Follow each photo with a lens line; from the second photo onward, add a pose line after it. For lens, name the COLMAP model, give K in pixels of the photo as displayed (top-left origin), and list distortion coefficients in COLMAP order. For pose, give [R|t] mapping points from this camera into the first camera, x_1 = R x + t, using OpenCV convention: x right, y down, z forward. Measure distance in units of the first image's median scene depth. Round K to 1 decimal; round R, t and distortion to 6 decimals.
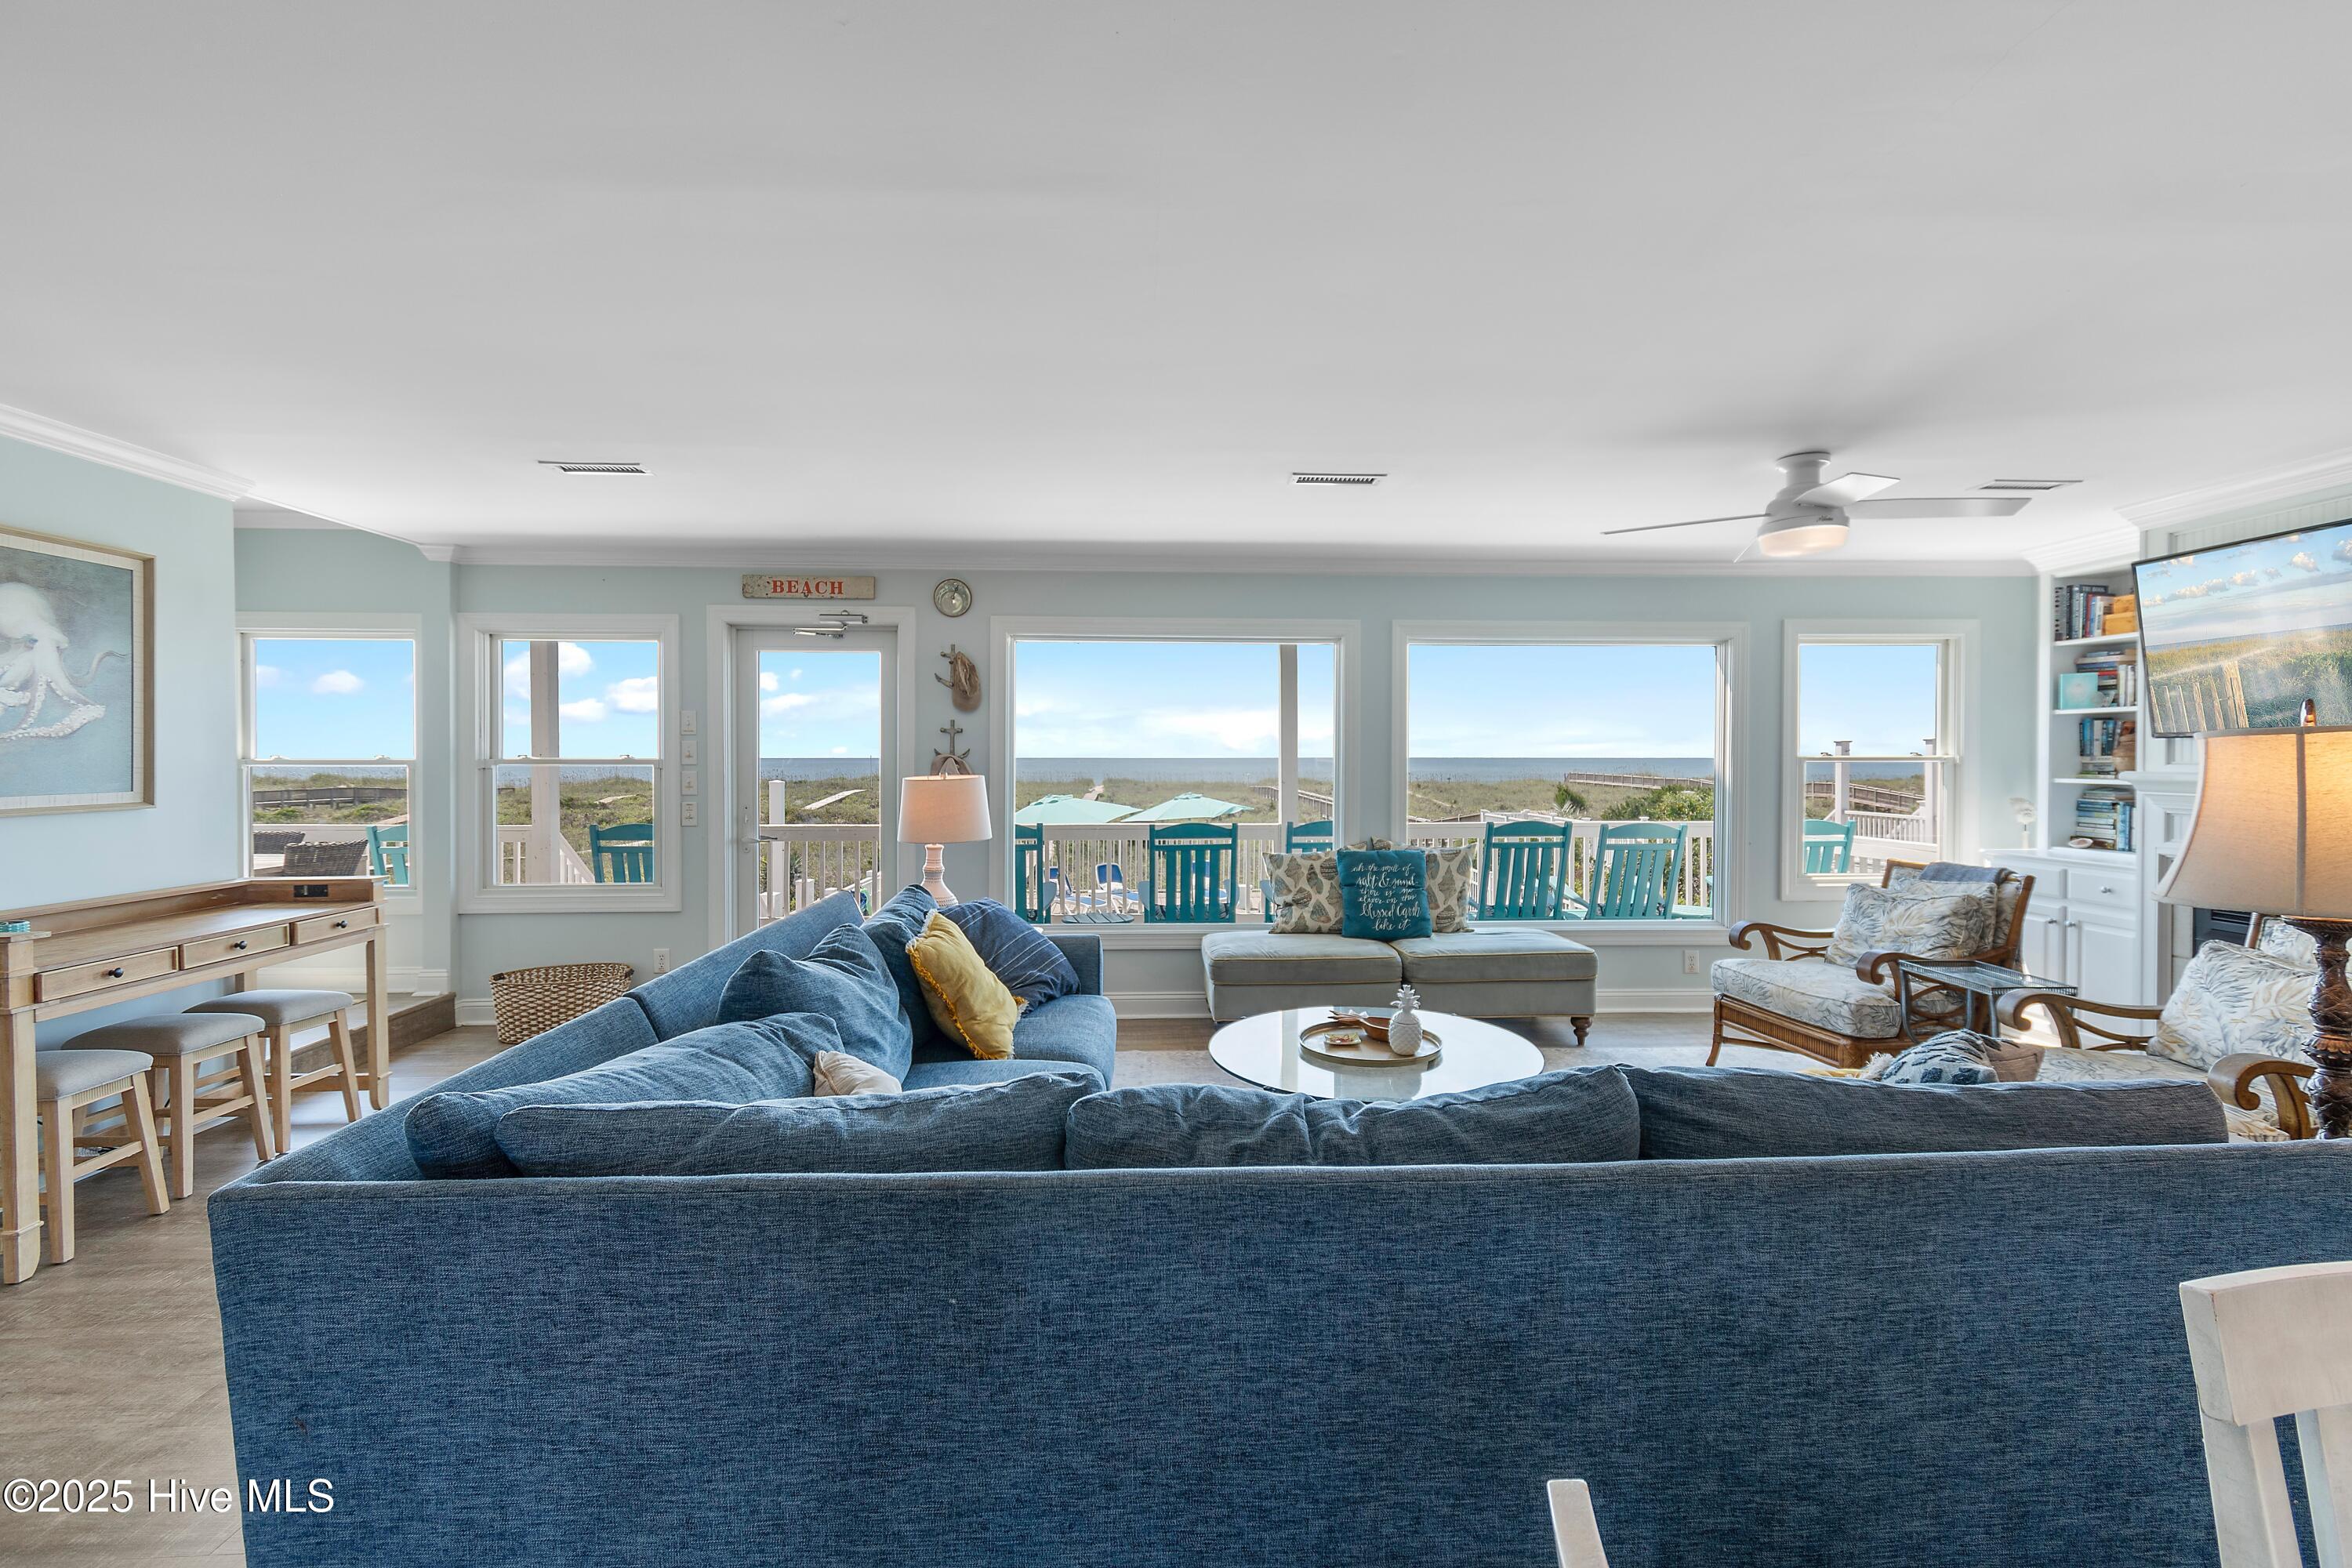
lens RADIAL K [[1045.4, 0, 1181.9], [0, 1045.4, 767.9], [0, 0, 1]] dist [0.002608, -0.001211]
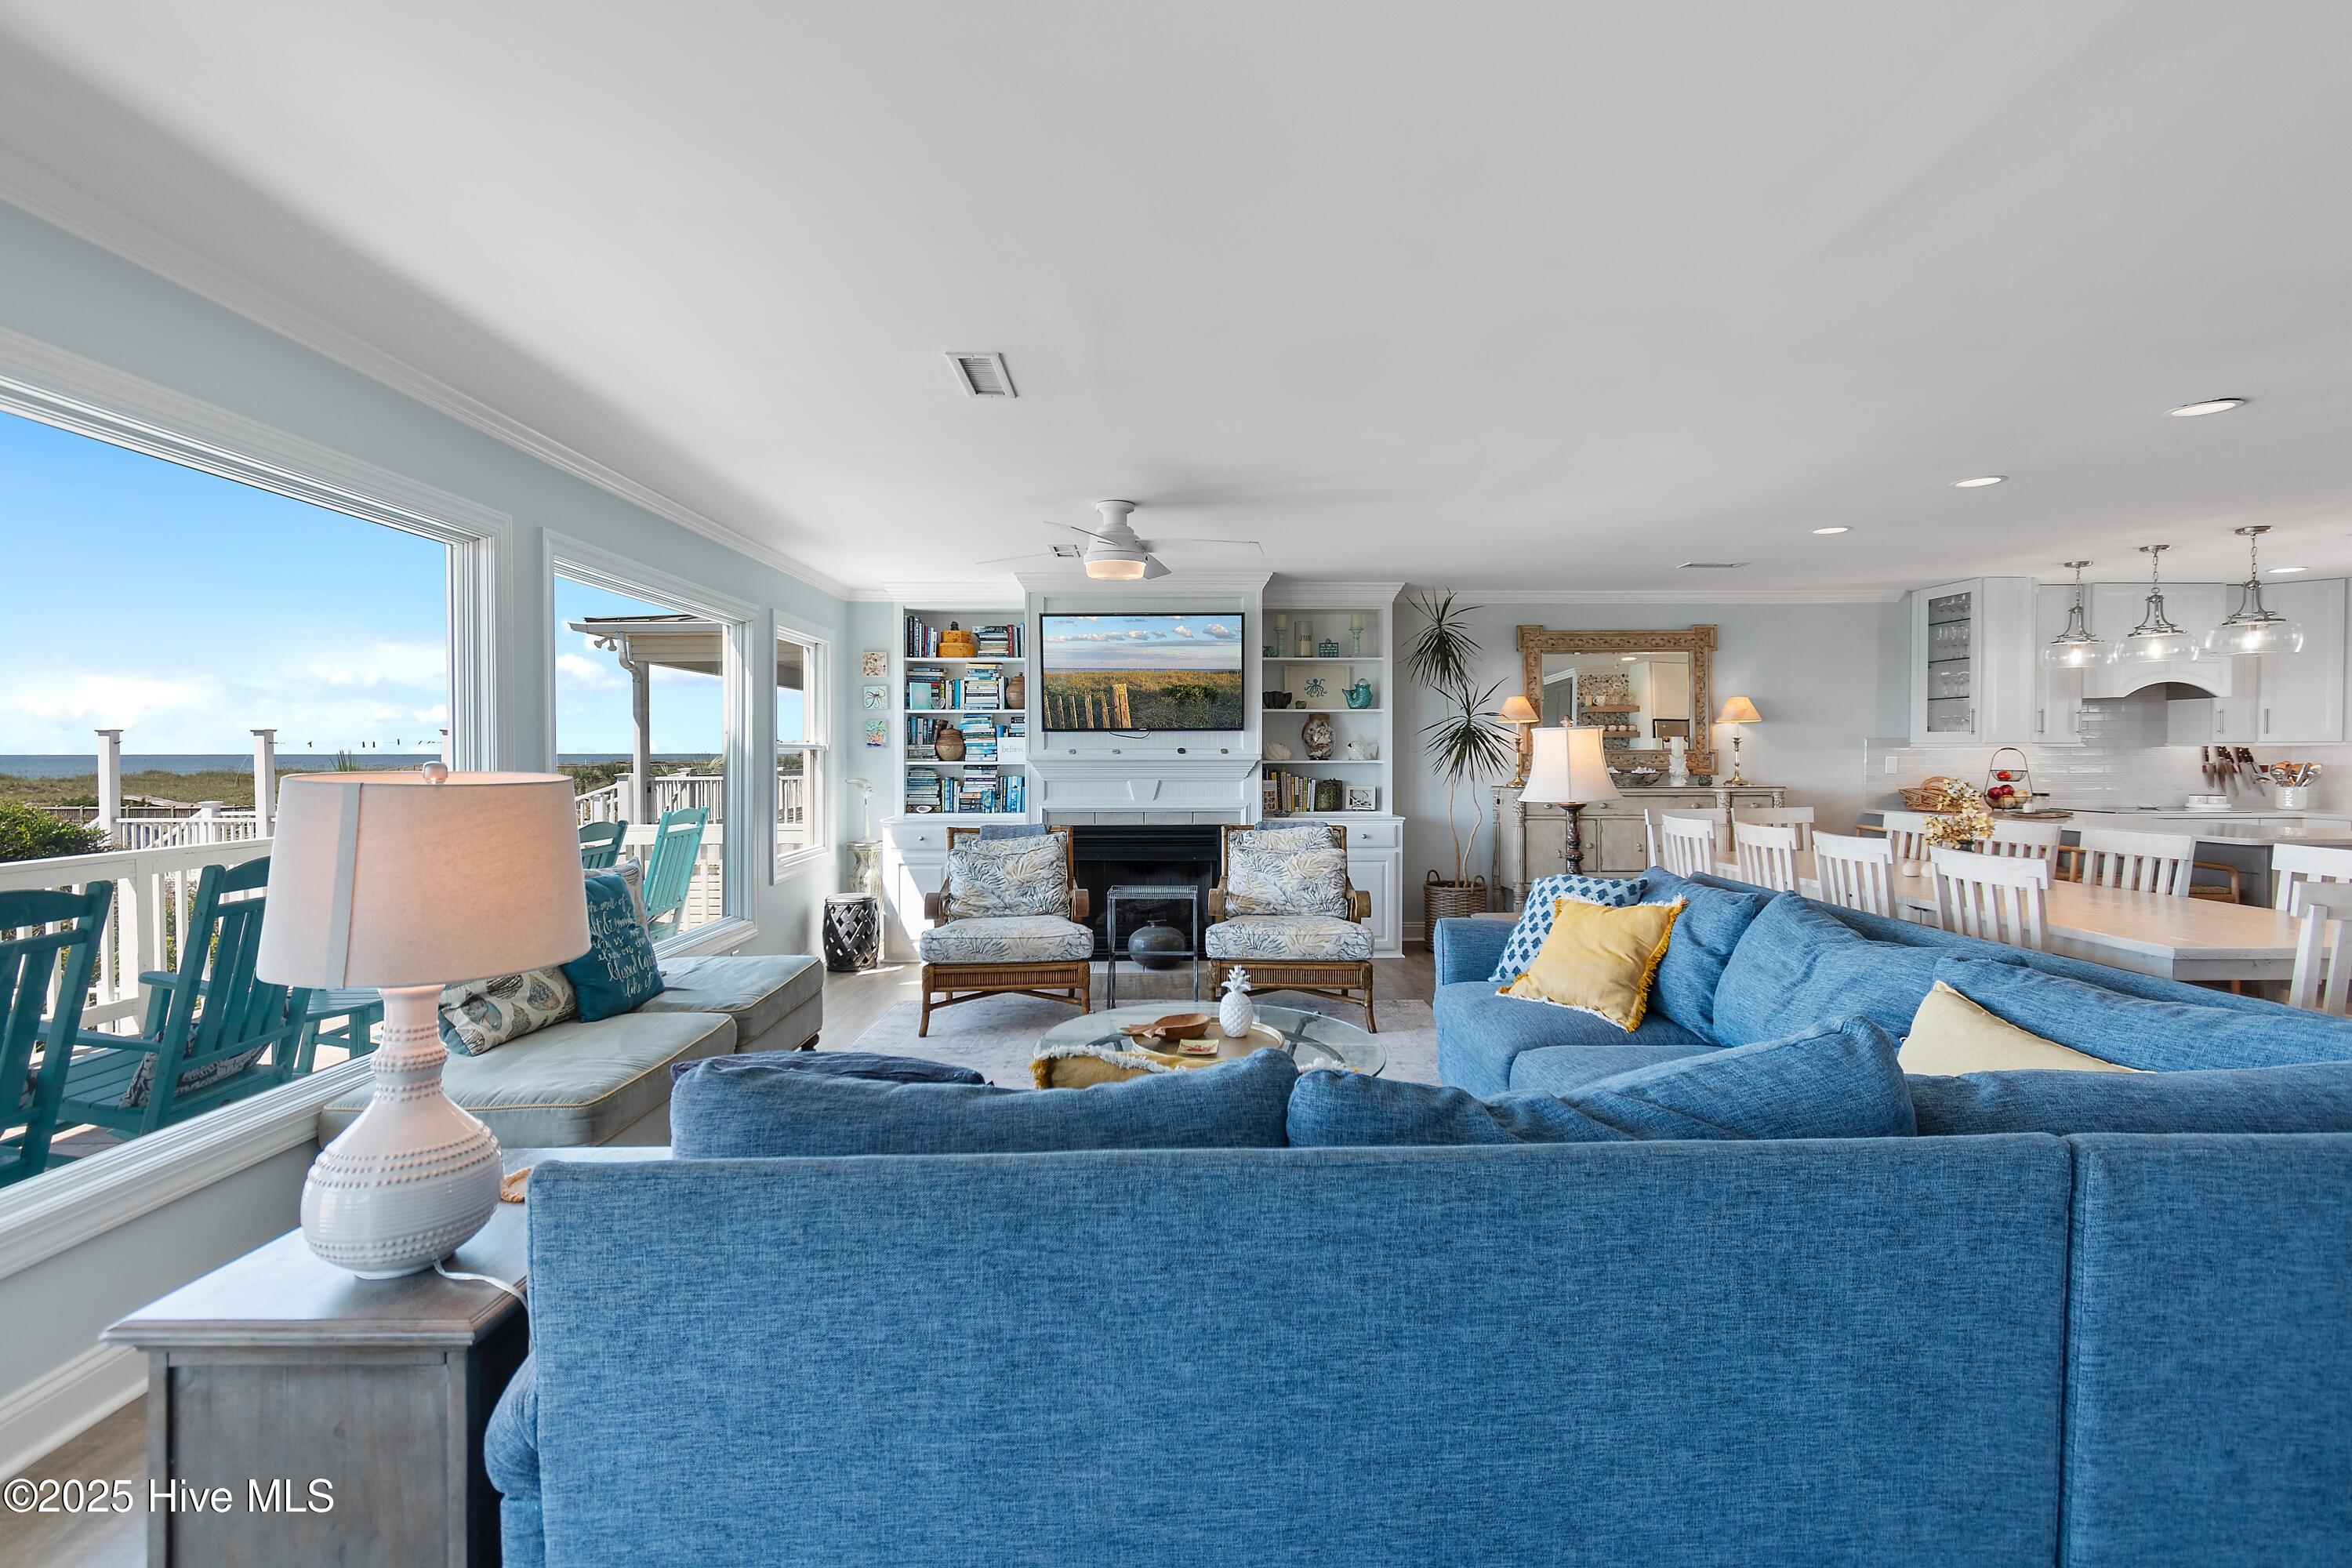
lens RADIAL K [[1045.4, 0, 1179.7], [0, 1045.4, 765.0], [0, 0, 1]] dist [0.002608, -0.001211]
pose [[0.025196, -0.011815, 0.999613, -0.482740], [0.013252, 0.999846, 0.011483, 0.003772], [-0.999595, 0.012957, 0.025349, 0.643937]]
